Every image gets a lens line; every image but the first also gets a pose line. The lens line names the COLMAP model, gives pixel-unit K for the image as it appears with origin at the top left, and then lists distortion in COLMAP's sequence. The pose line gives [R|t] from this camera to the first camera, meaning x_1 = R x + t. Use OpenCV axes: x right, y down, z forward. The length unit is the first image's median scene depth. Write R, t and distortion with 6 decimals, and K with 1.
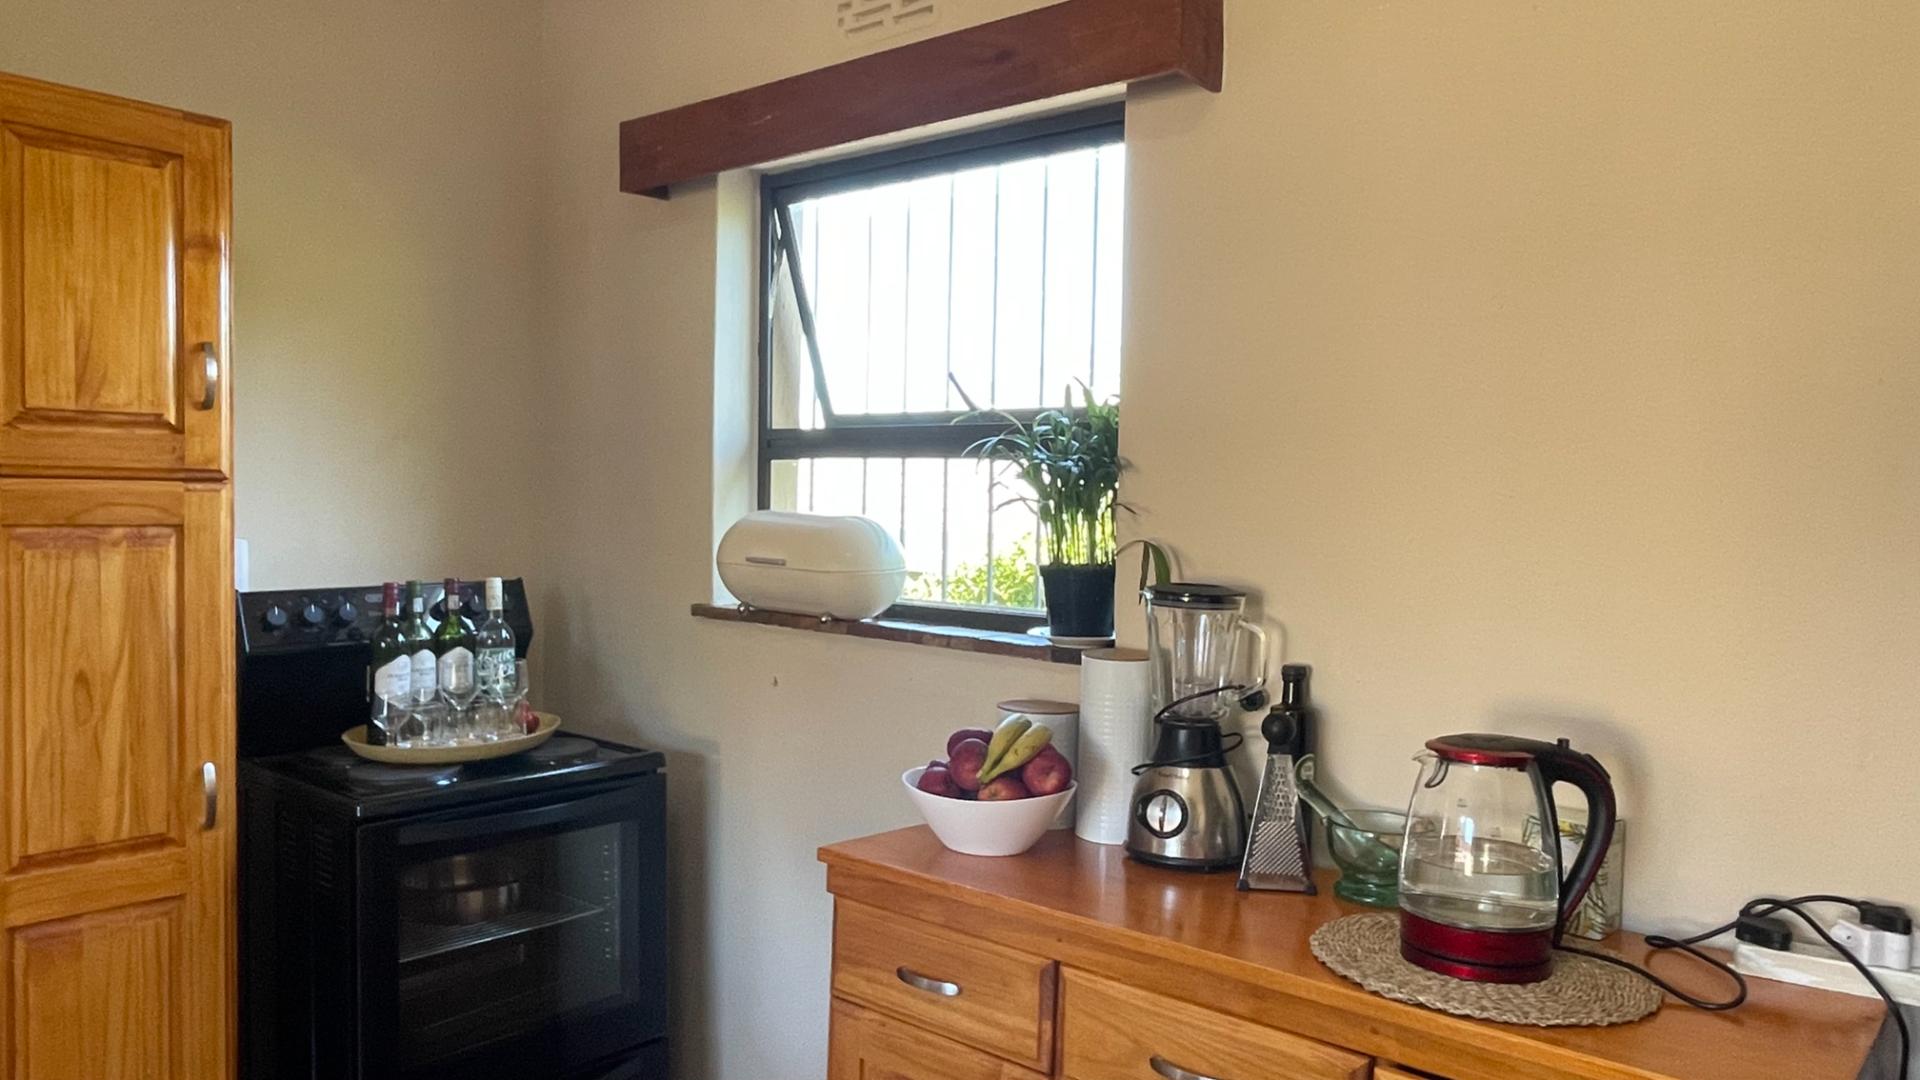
lens RADIAL K [[1335.4, 0, 943.7], [0, 1335.4, 545.4], [0, 0, 1]] dist [0.003003, -0.000044]
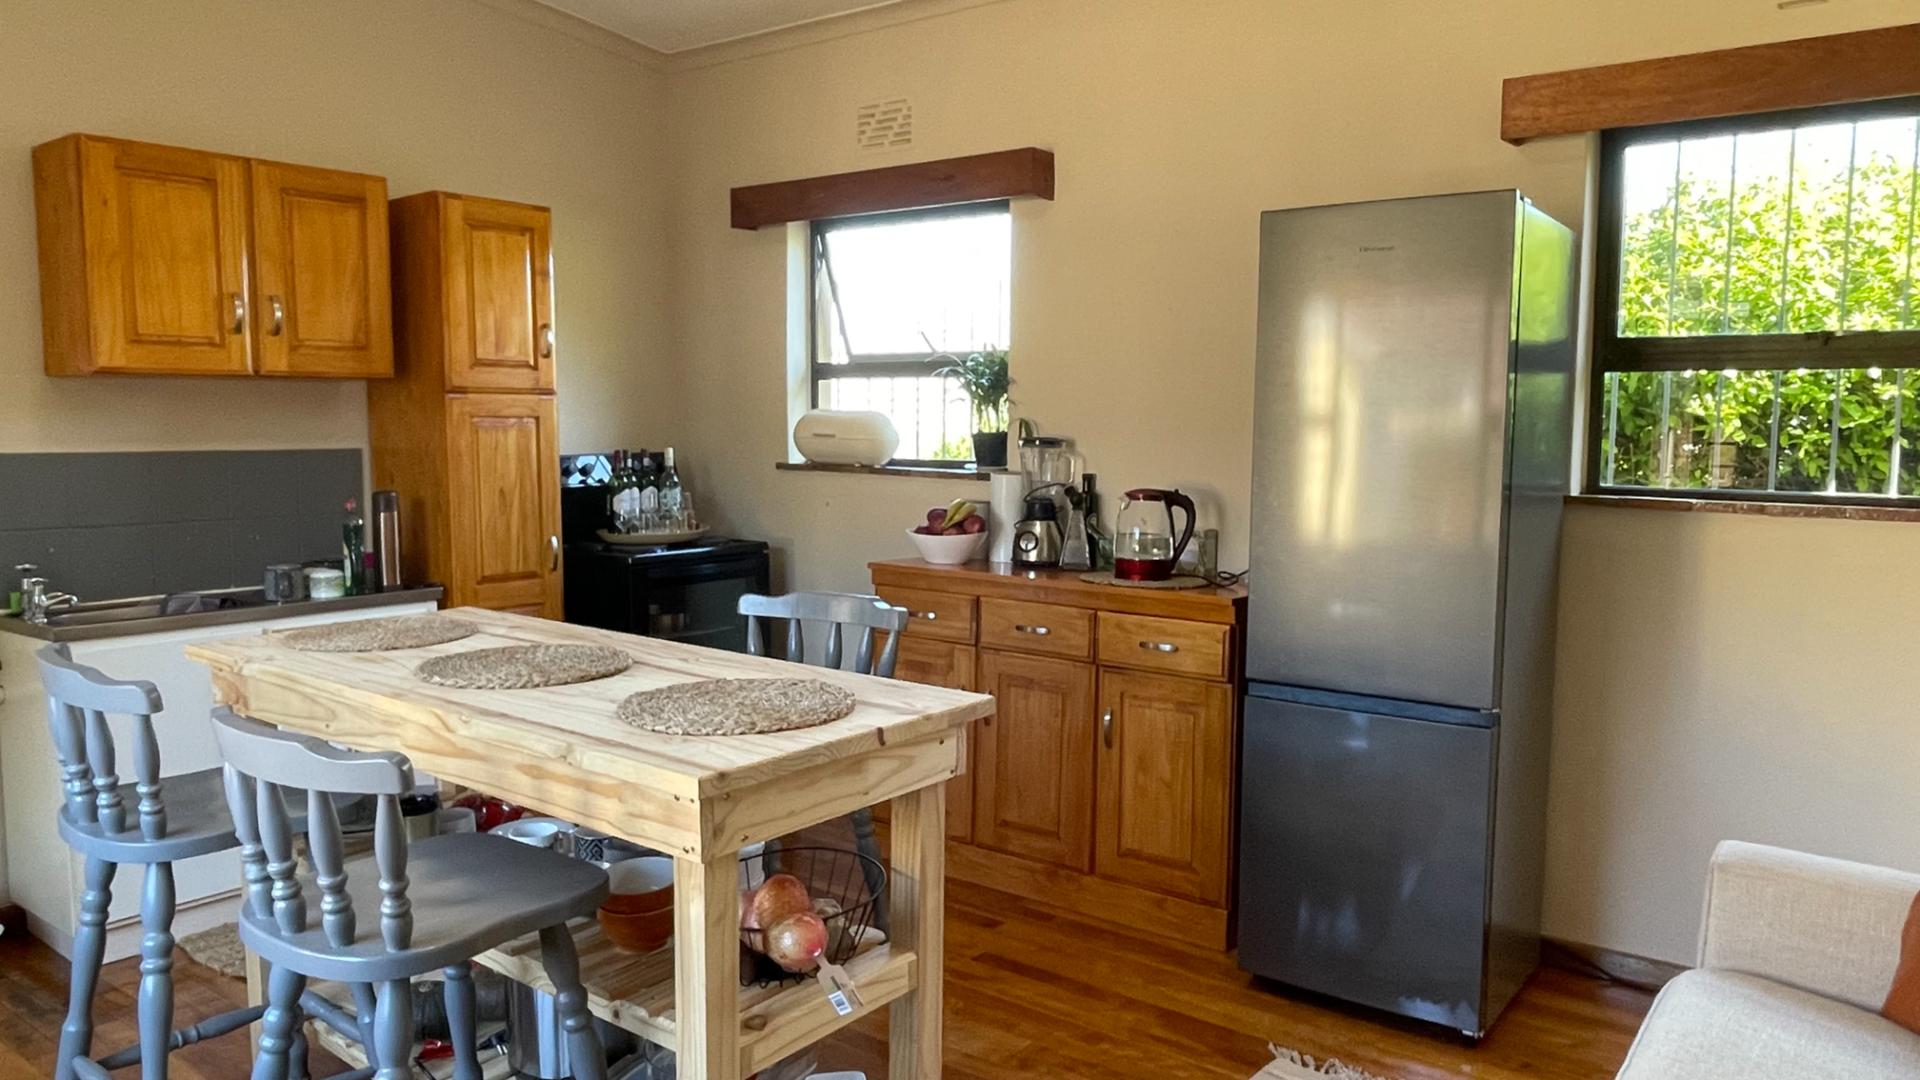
lens RADIAL K [[1335.4, 0, 943.7], [0, 1335.4, 545.4], [0, 0, 1]] dist [0.003003, -0.000044]
pose [[0.998993, -0.016264, 0.041804, -0.054760], [0.013601, 0.997907, 0.063221, 0.057942], [-0.042745, -0.062589, 0.997124, -1.011222]]
